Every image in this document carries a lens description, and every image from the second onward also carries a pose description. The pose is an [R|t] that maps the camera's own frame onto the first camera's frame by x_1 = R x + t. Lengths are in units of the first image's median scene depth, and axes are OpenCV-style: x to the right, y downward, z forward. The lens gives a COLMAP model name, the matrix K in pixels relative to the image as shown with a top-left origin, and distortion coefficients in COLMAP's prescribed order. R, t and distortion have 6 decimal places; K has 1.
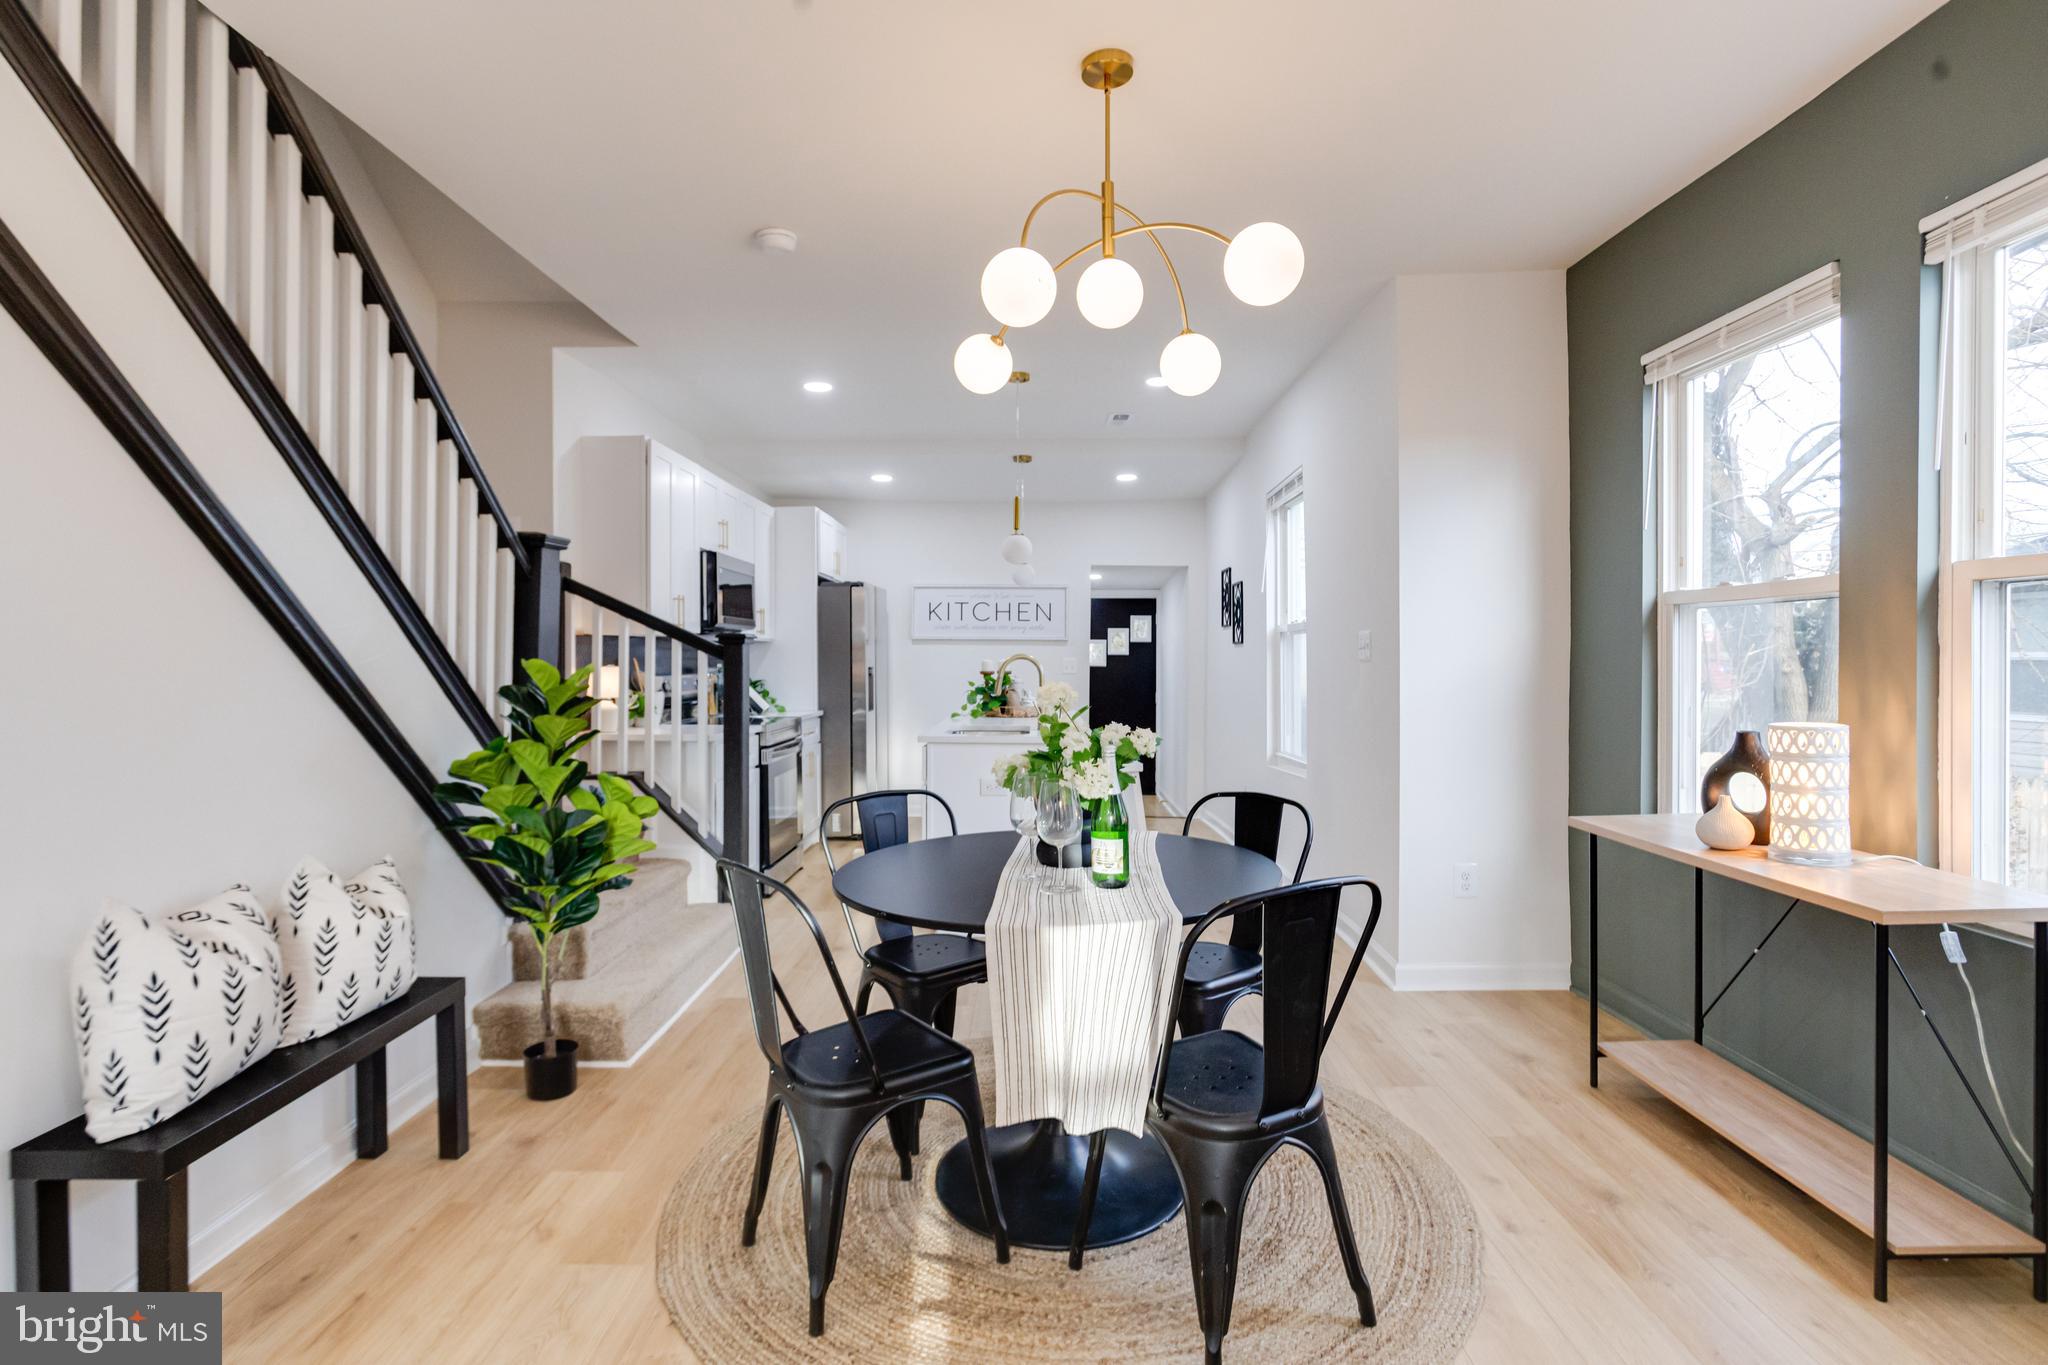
lens RADIAL K [[1001.9, 0, 1003.1], [0, 1001.9, 668.0], [0, 0, 1]] dist [-0.049852, 0.031315]
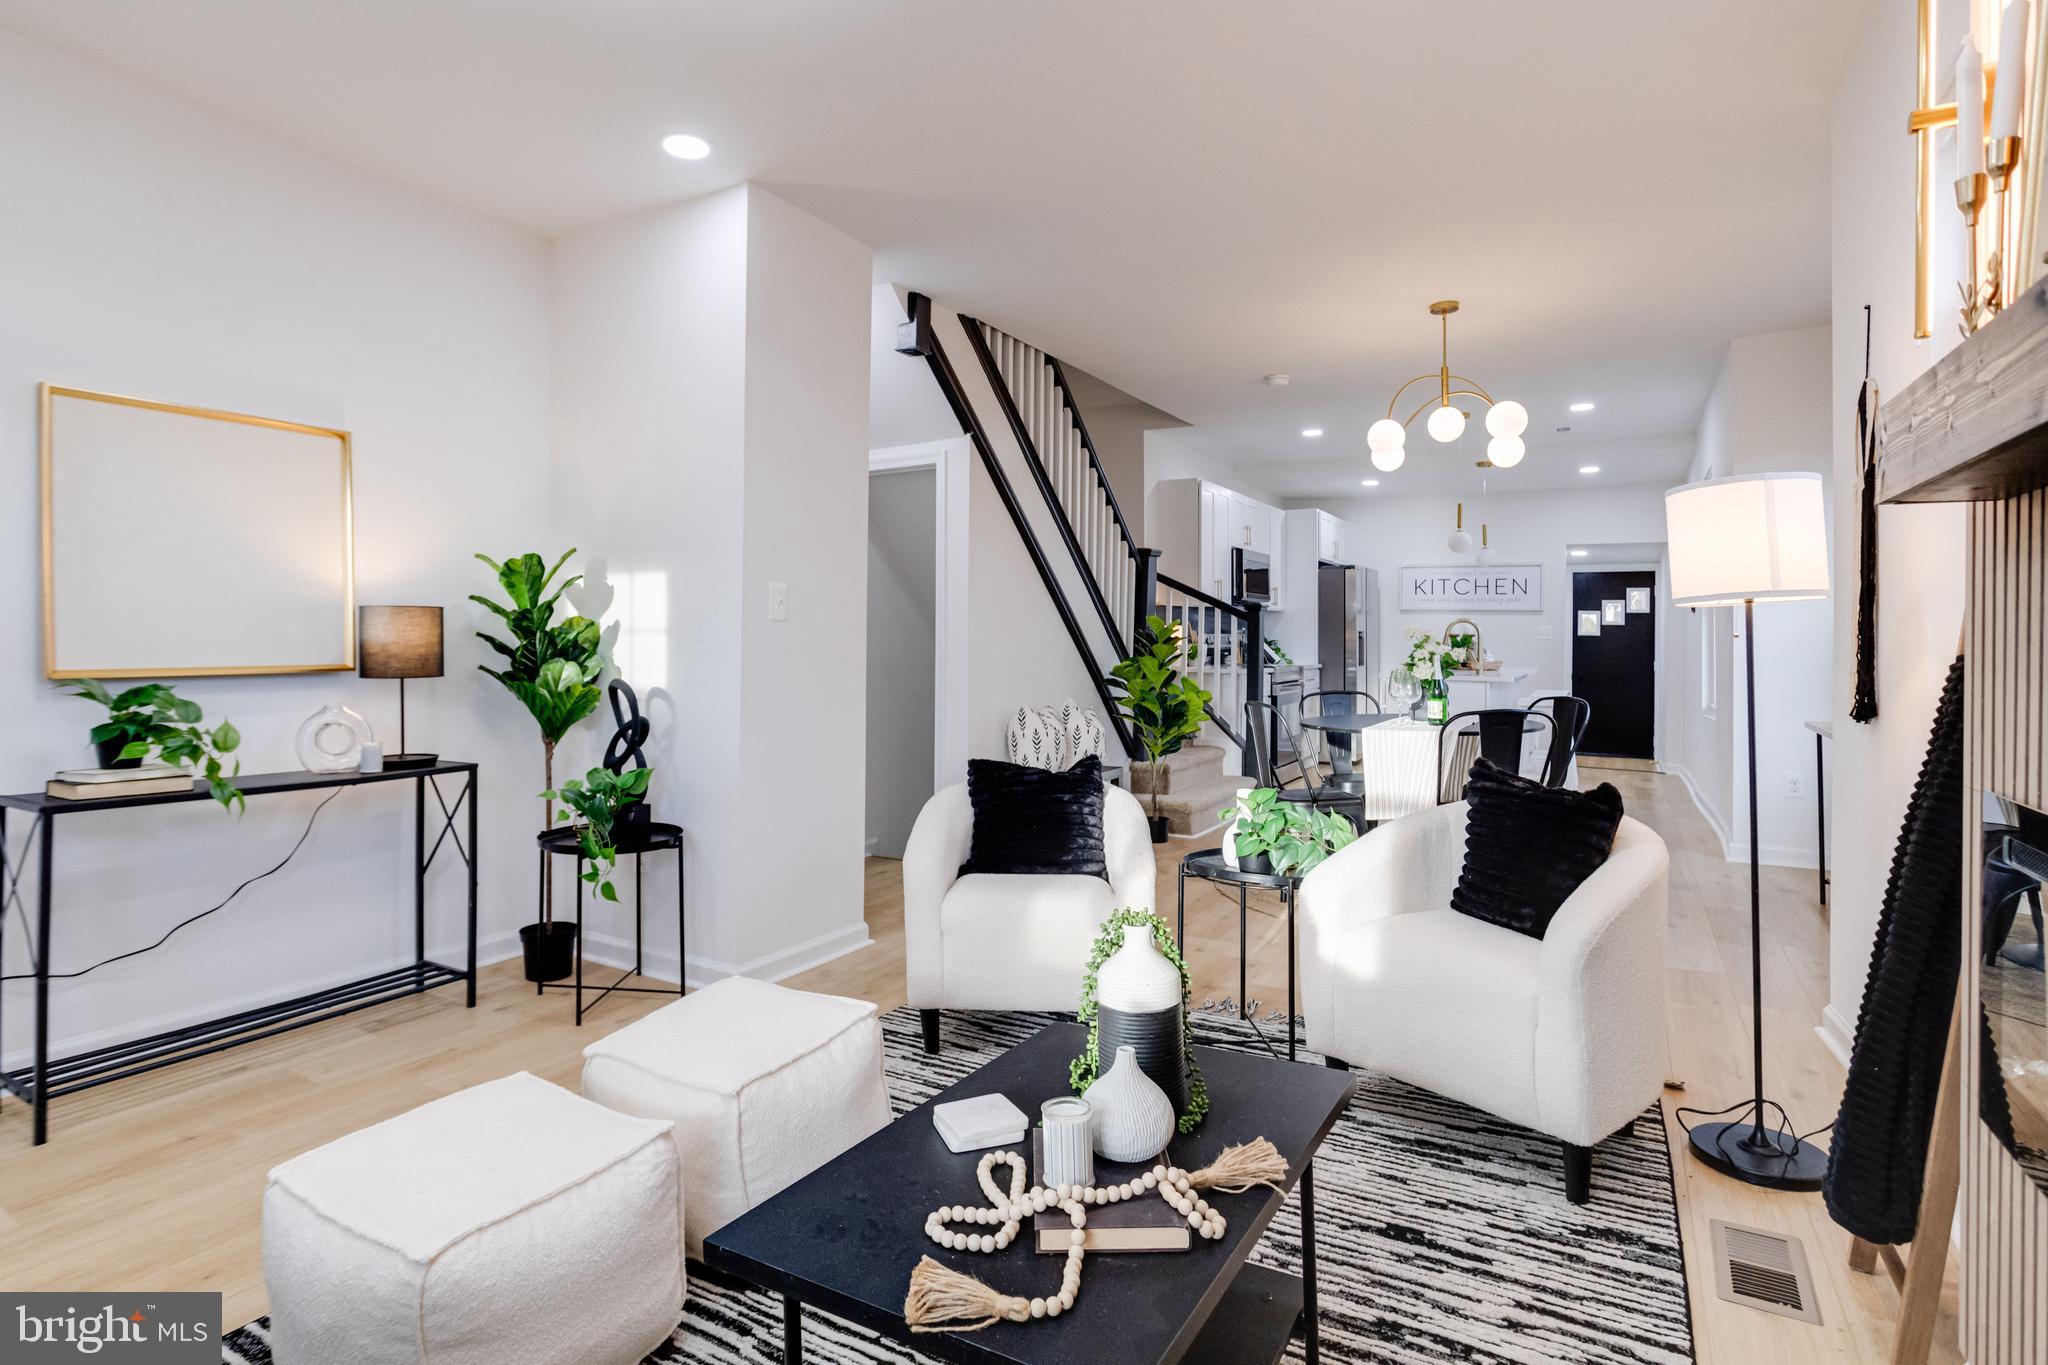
lens RADIAL K [[1038.8, 0, 991.0], [0, 1038.8, 625.6], [0, 0, 1]] dist [-0.046699, 0.035406]
pose [[0.870992, 0.002895, -0.491289, 0.166245], [-0.012618, 0.999785, -0.016478, 0.030755], [0.491135, 0.020552, 0.870841, -0.605817]]
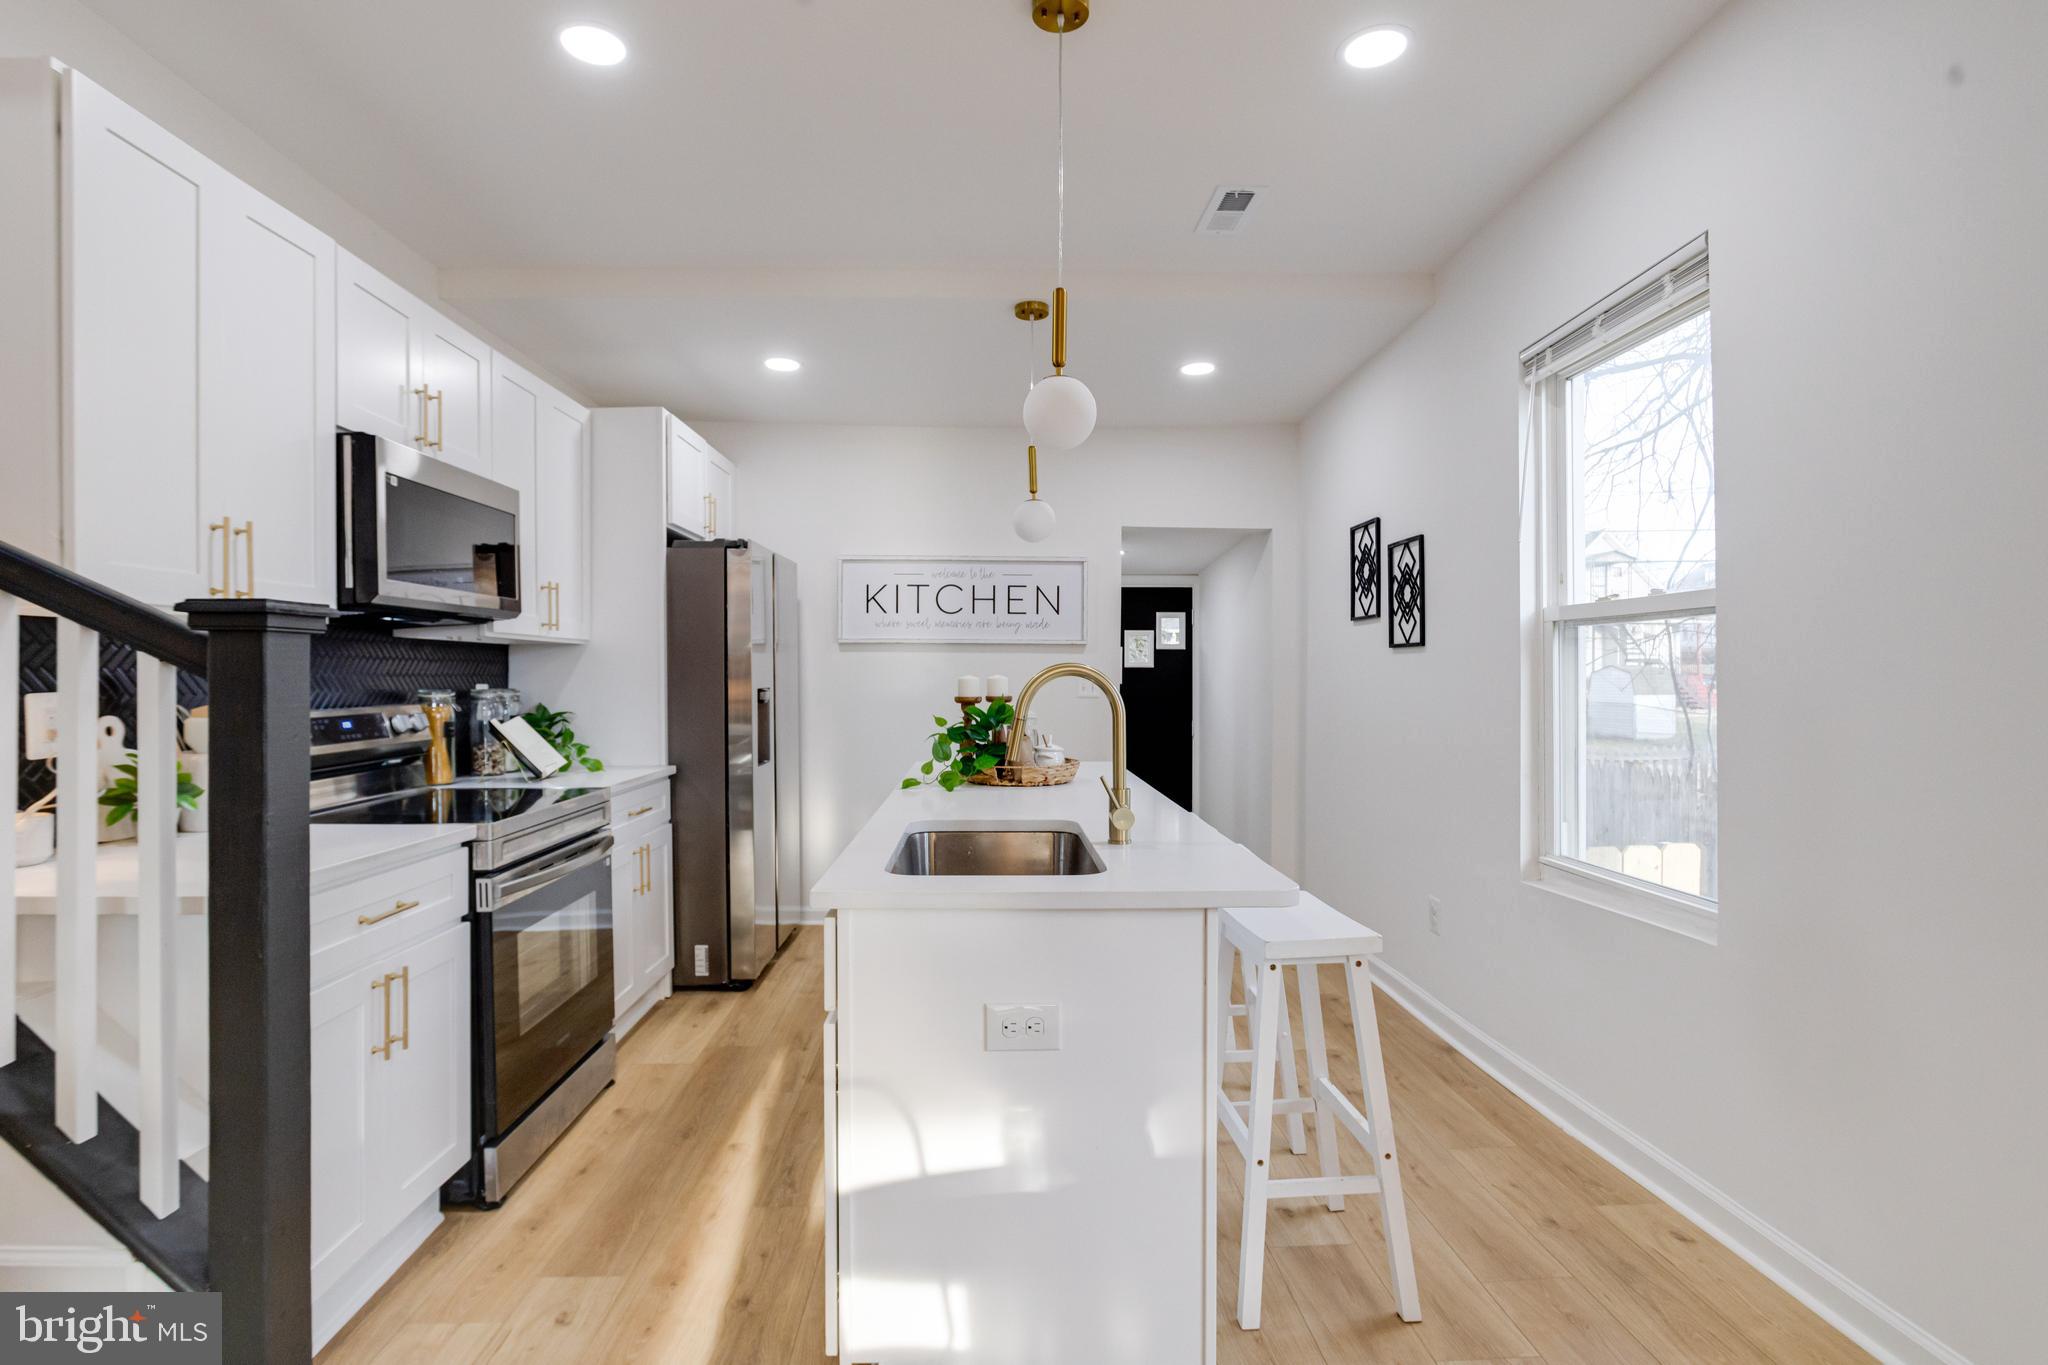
lens RADIAL K [[1012.5, 0, 1008.7], [0, 1012.5, 677.1], [0, 0, 1]] dist [-0.047723, 0.019767]
pose [[0.998539, -0.001733, 0.054001, -0.034262], [0.001996, 0.999986, -0.004803, -0.007024], [-0.053992, 0.004904, 0.998529, 0.652628]]
